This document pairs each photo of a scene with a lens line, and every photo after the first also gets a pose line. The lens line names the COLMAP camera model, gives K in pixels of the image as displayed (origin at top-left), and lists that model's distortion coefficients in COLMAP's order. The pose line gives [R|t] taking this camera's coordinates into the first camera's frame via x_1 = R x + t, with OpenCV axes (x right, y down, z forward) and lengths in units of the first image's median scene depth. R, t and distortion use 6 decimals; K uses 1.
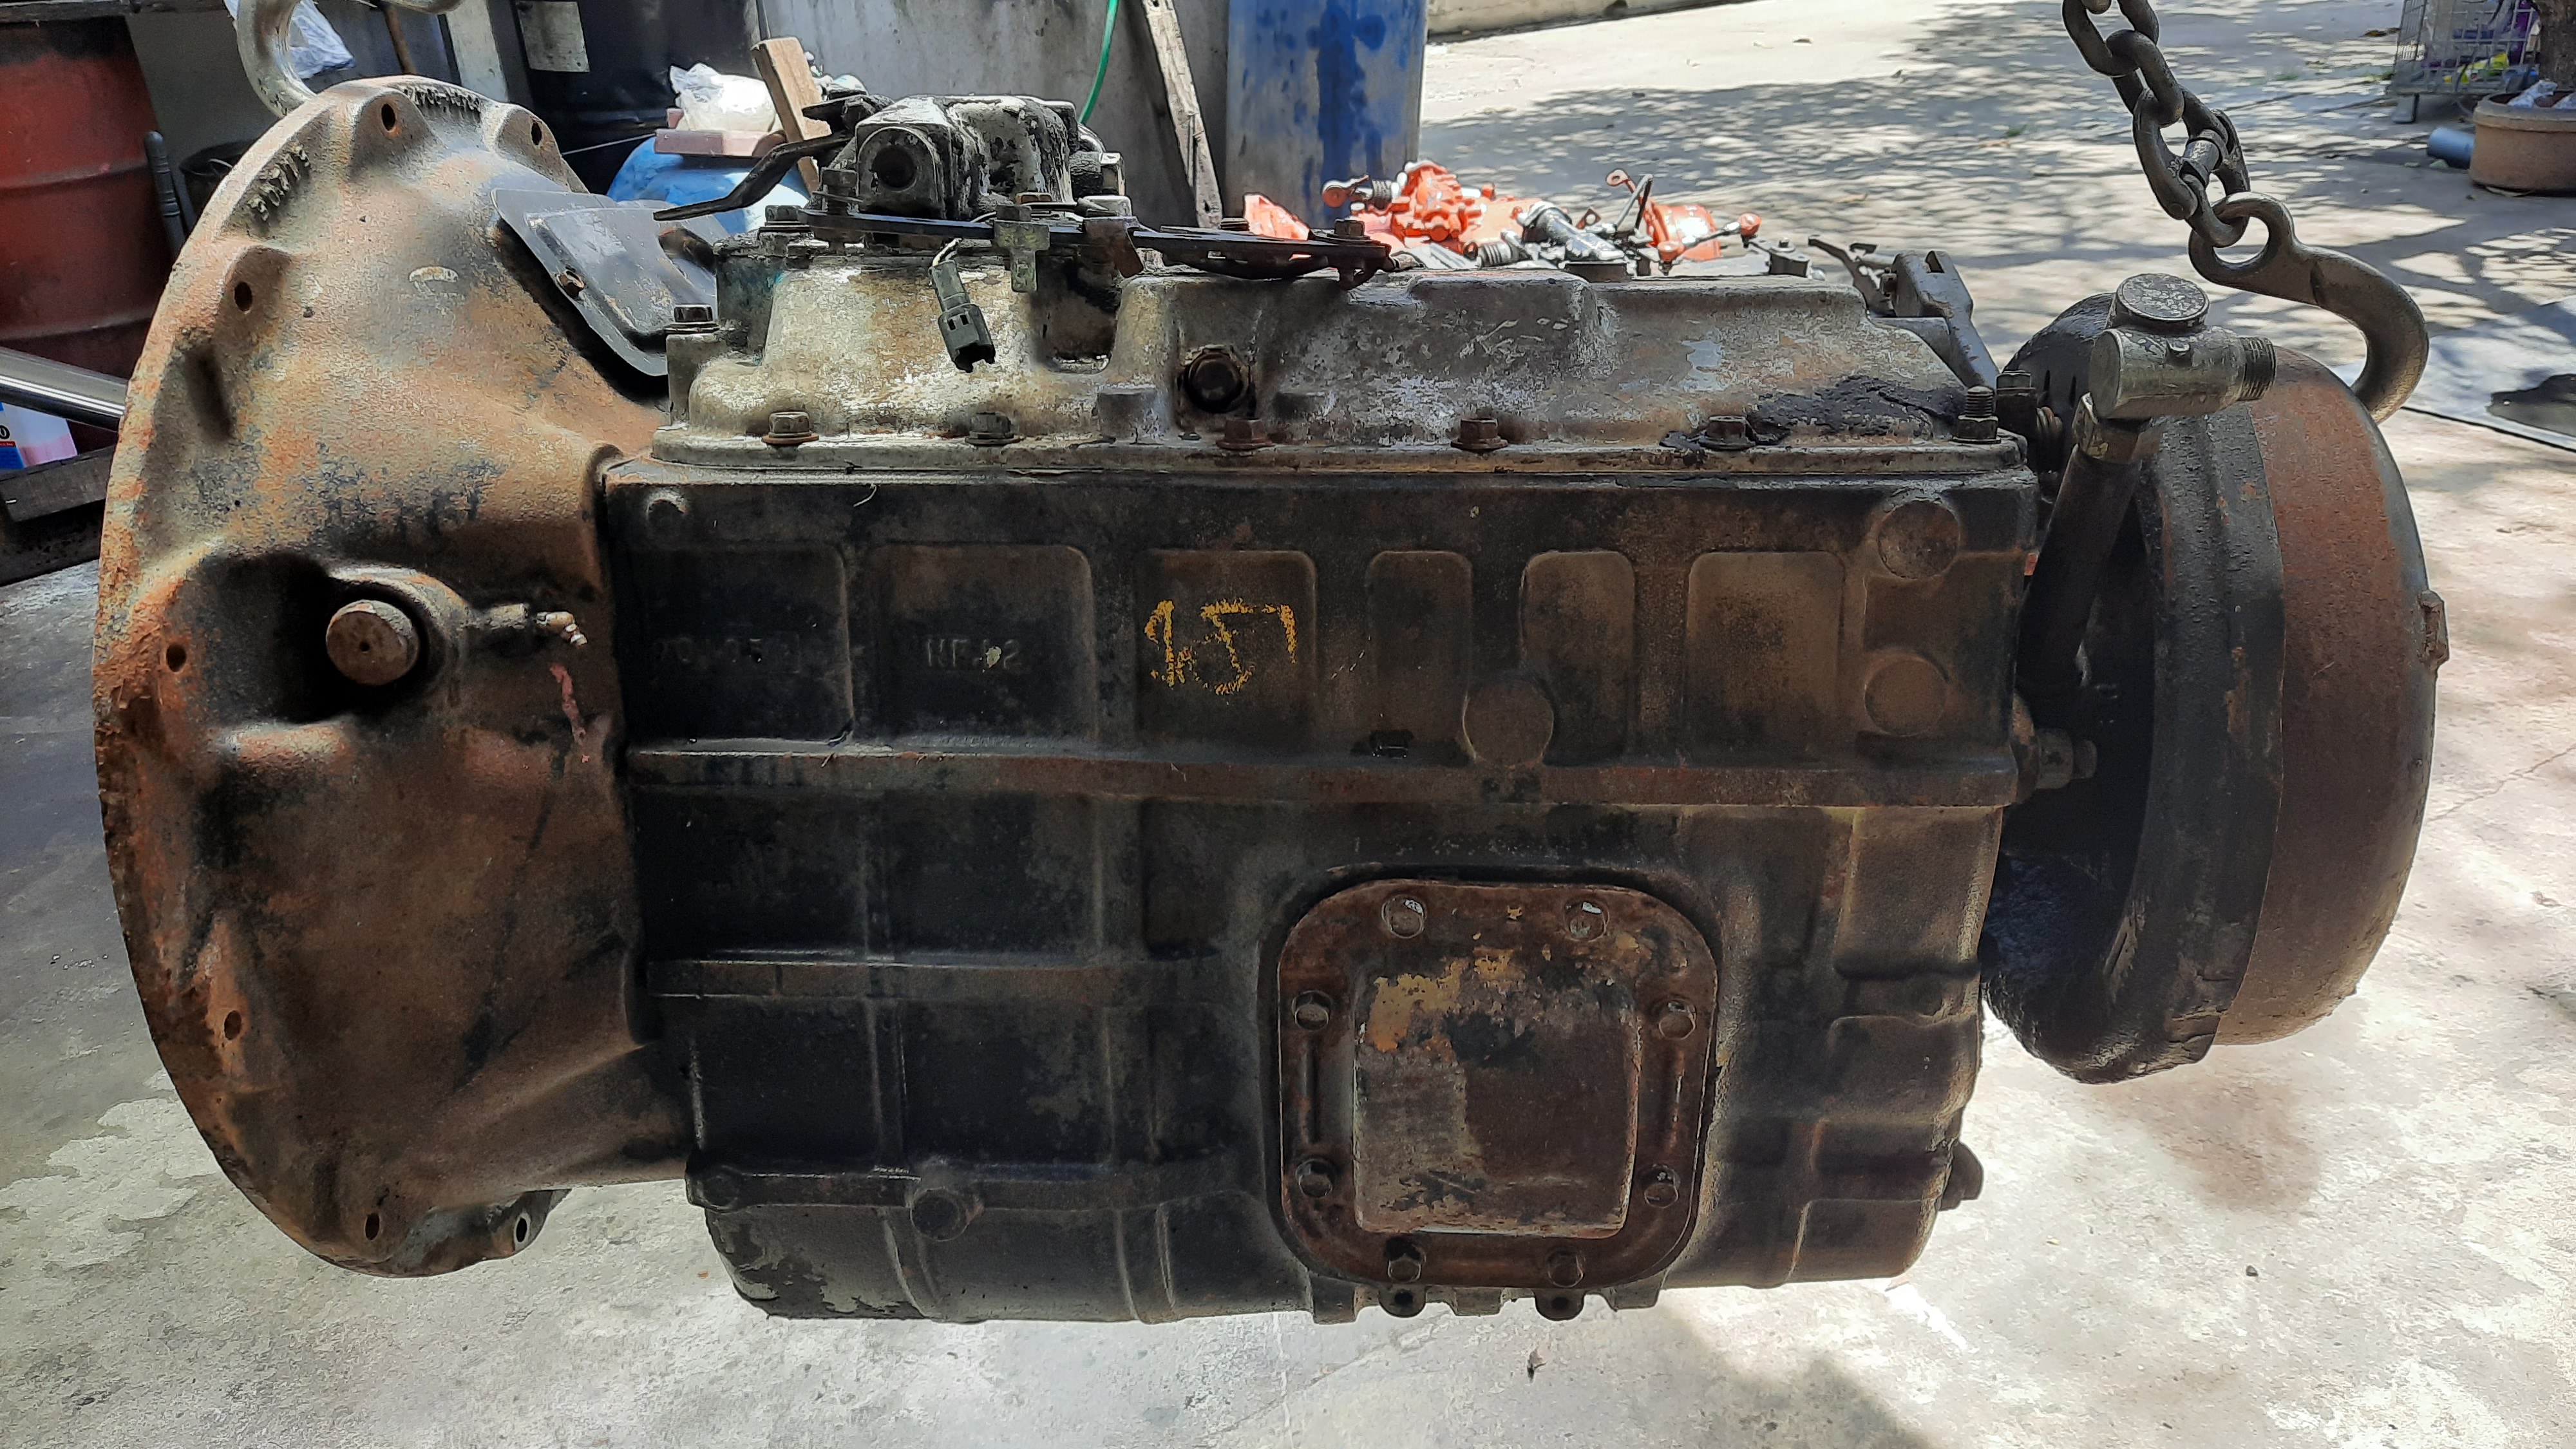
lens RADIAL K [[1971.9, 0, 1288.0], [0, 1971.9, 724.5], [0, 0, 1]] dist [0.057877, -0.058404]
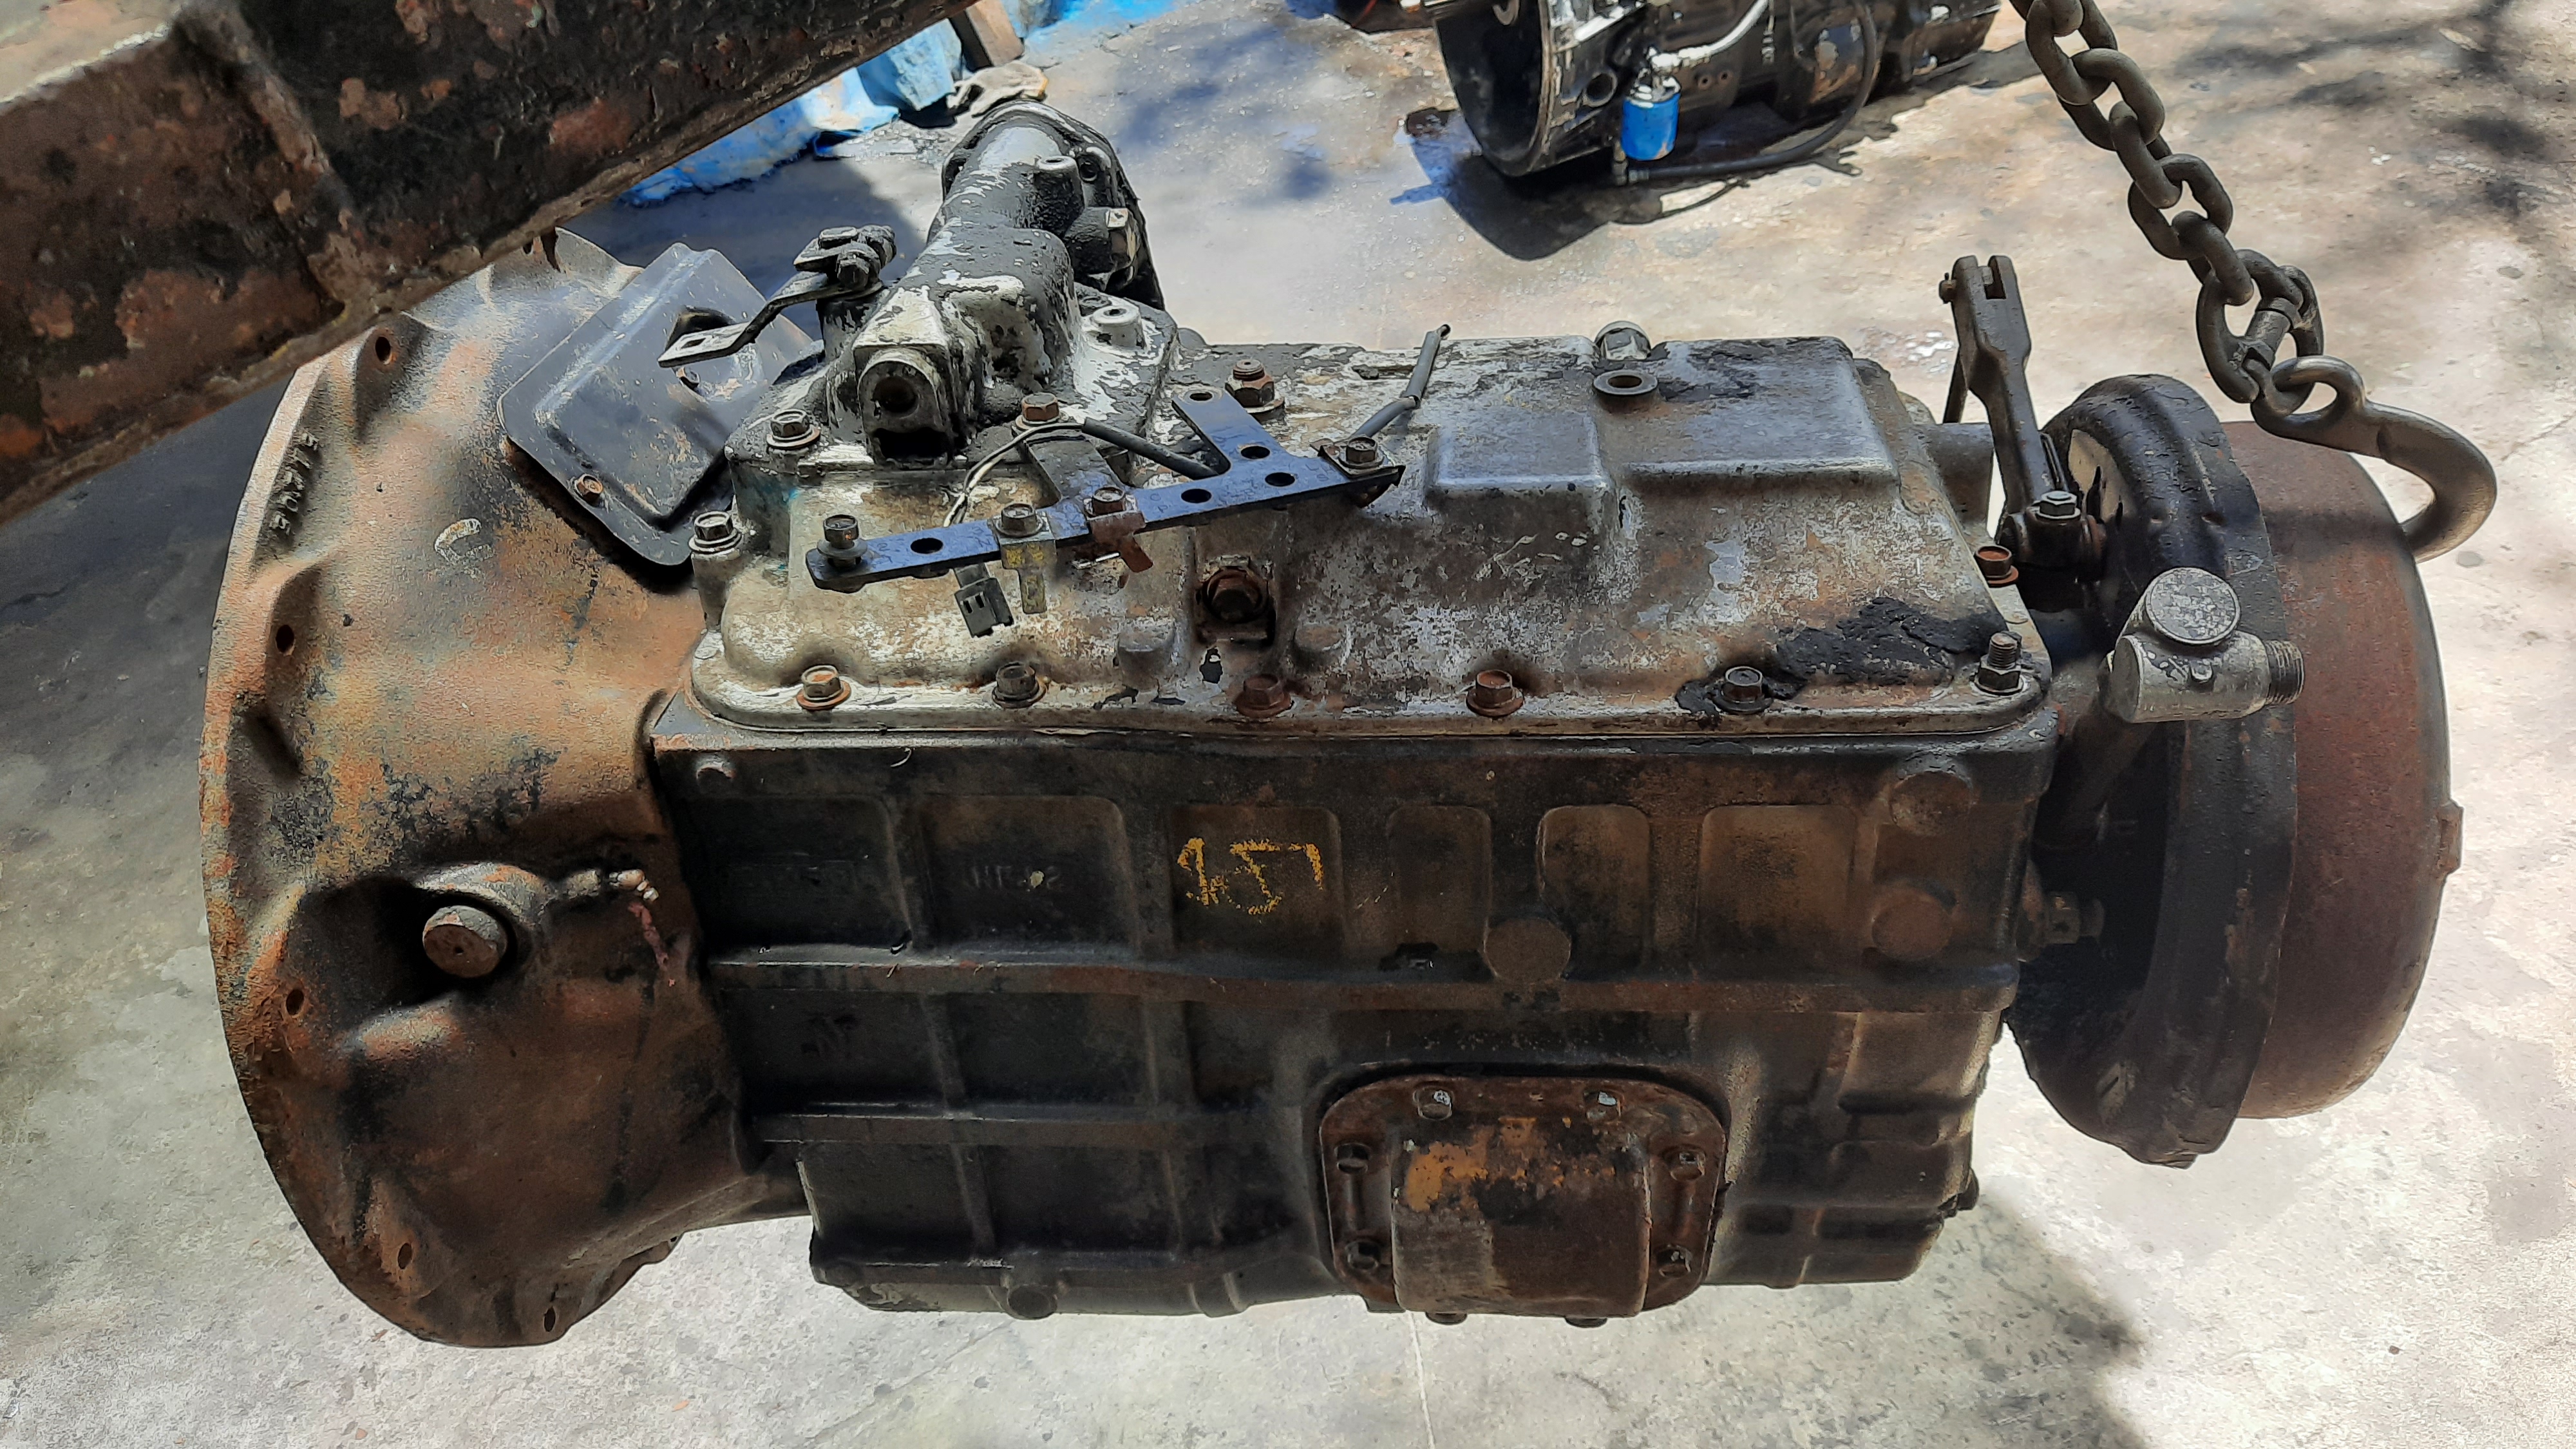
lens RADIAL K [[1964.8, 0, 1272.1], [0, 1964.8, 719.1], [0, 0, 1]] dist [0.054145, -0.060972]
pose [[0.997727, -0.031590, -0.059521, 0.041676], [0.048526, 0.949699, 0.309382, -0.439307], [0.046754, -0.311567, 0.949073, 0.037414]]
